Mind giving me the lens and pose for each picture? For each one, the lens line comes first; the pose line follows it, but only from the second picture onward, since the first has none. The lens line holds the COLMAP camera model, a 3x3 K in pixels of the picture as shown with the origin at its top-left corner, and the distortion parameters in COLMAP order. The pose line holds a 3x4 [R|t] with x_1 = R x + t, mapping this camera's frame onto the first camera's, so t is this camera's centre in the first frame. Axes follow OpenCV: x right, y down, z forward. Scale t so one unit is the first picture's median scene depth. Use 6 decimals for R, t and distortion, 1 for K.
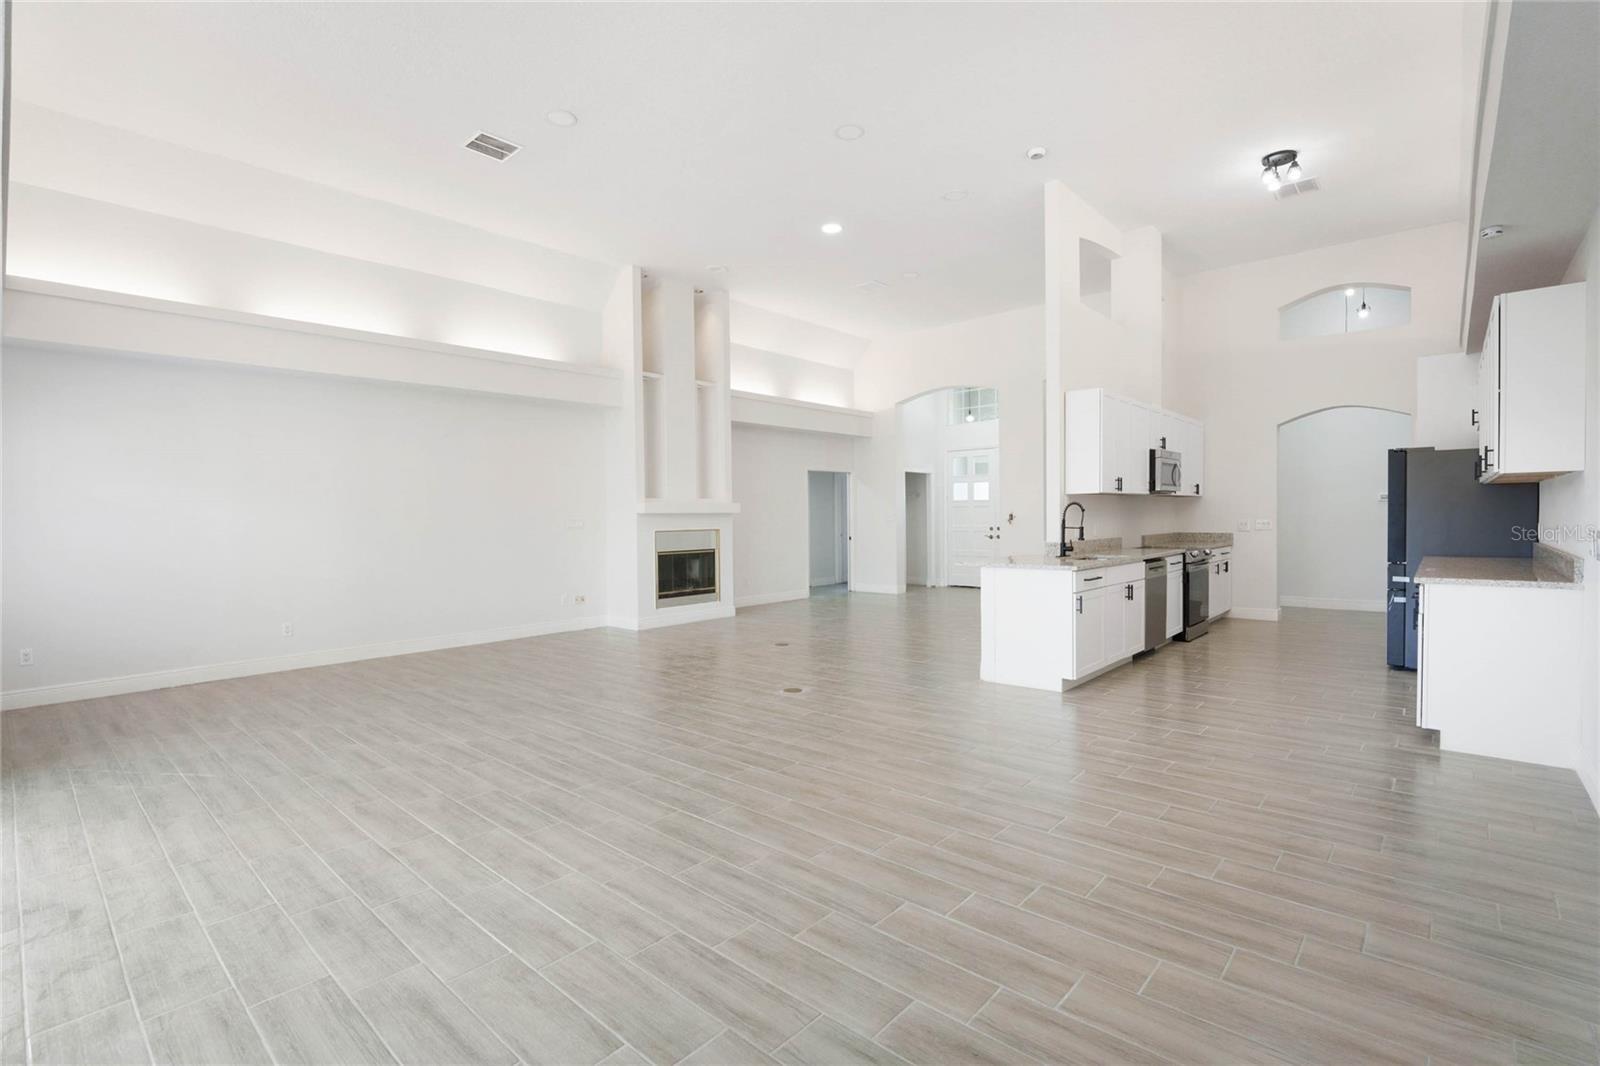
lens RADIAL K [[721.7, 0, 800.0], [0, 721.7, 533.0], [0, 0, 1]] dist [-0.003838, -0.000677]
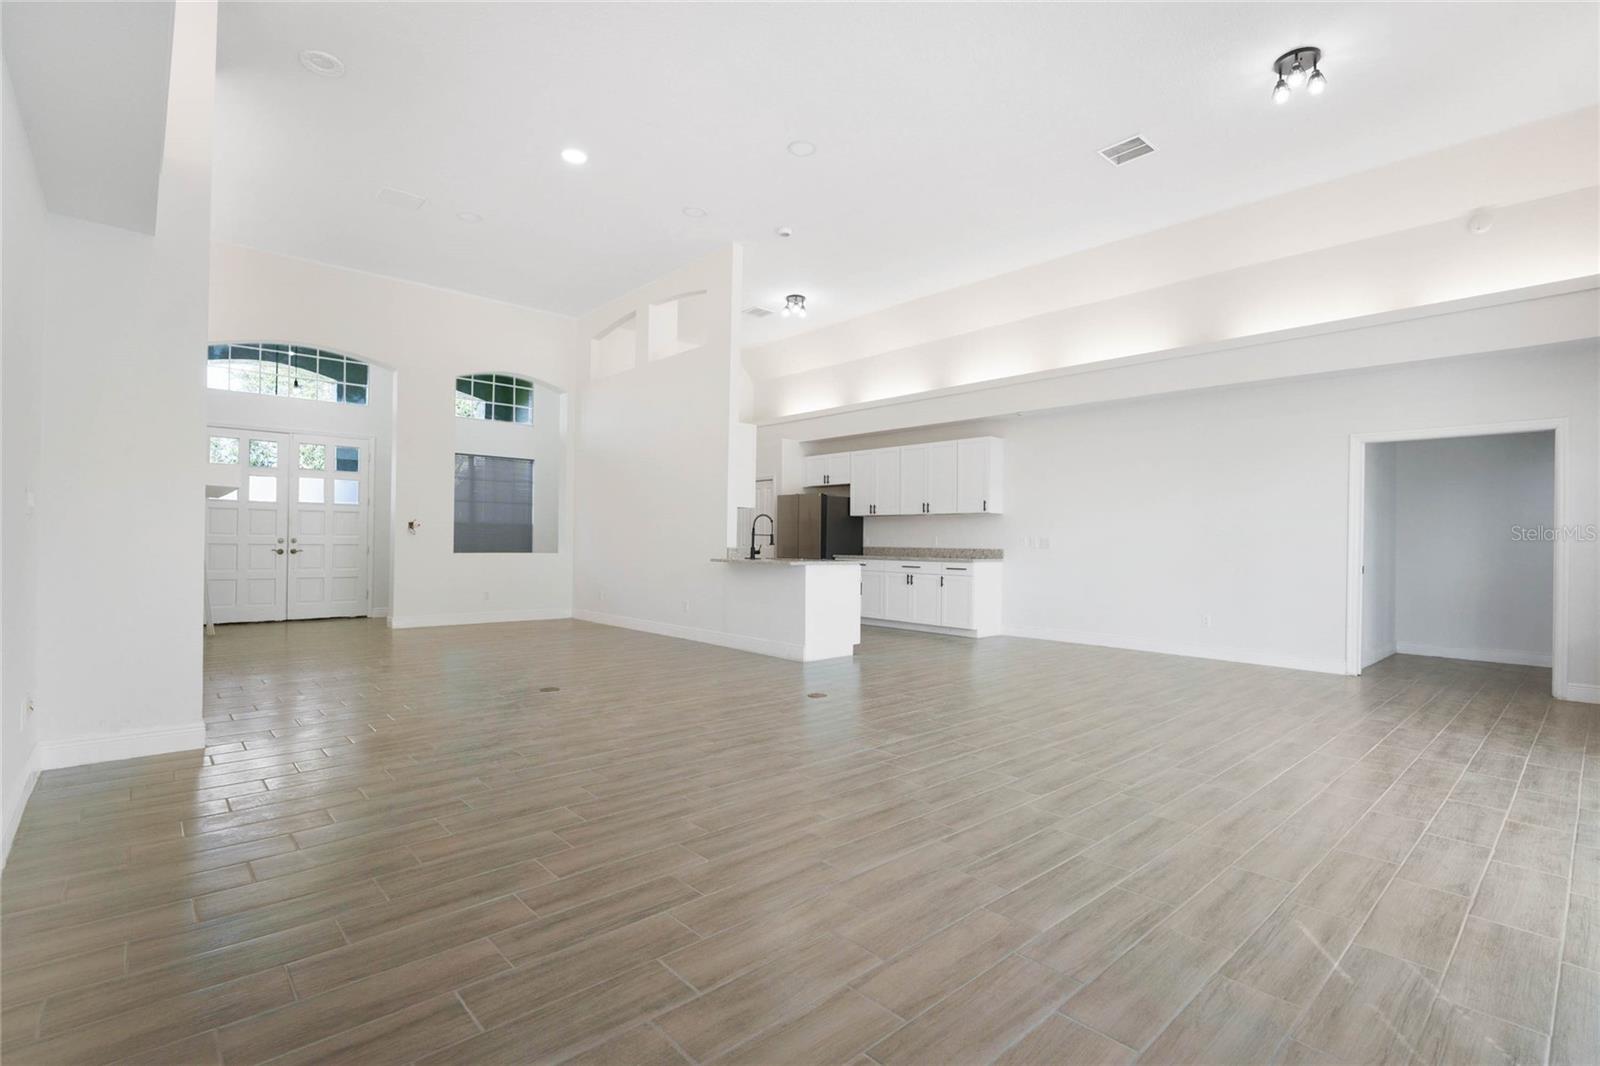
lens RADIAL K [[741.8, 0, 800.0], [0, 741.8, 533.0], [0, 0, 1]] dist [-0.002108, -0.000275]
pose [[0.100493, 0.029208, 0.994509, -1.180997], [0.009270, 0.999498, -0.030291, 0.038514], [-0.994895, 0.012263, 0.100172, 1.094257]]
